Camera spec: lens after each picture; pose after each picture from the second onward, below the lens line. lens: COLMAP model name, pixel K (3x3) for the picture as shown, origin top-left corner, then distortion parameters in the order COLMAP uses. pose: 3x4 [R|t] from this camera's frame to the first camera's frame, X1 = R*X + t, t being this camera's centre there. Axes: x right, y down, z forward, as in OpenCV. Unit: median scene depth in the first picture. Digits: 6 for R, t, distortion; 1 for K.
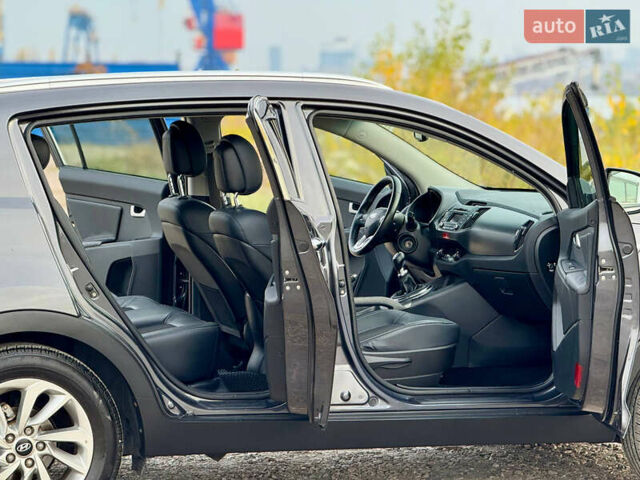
lens RADIAL K [[2366.8, 0, 320.0], [0, 2366.8, 240.0], [0, 0, 1]] dist [0.097738, 0.649417]
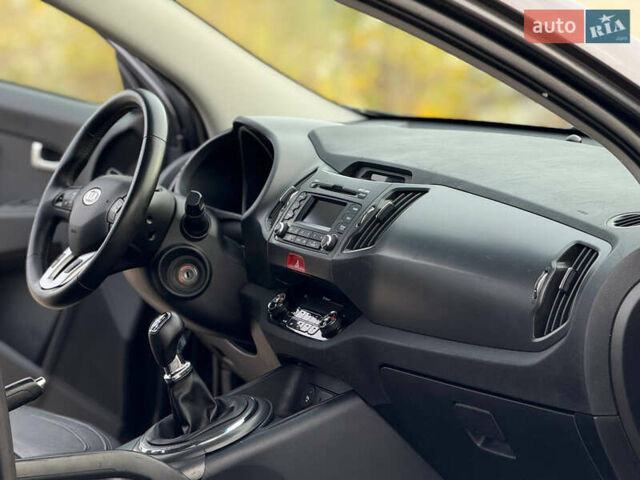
lens RADIAL K [[2366.8, 0, 320.0], [0, 2366.8, 240.0], [0, 0, 1]] dist [0.097738, 0.649417]
pose [[0.992621, -0.007956, 0.120998, 0.013042], [0.001063, 0.998378, 0.056927, -0.025178], [-0.121255, -0.056378, 0.991019, 0.630956]]
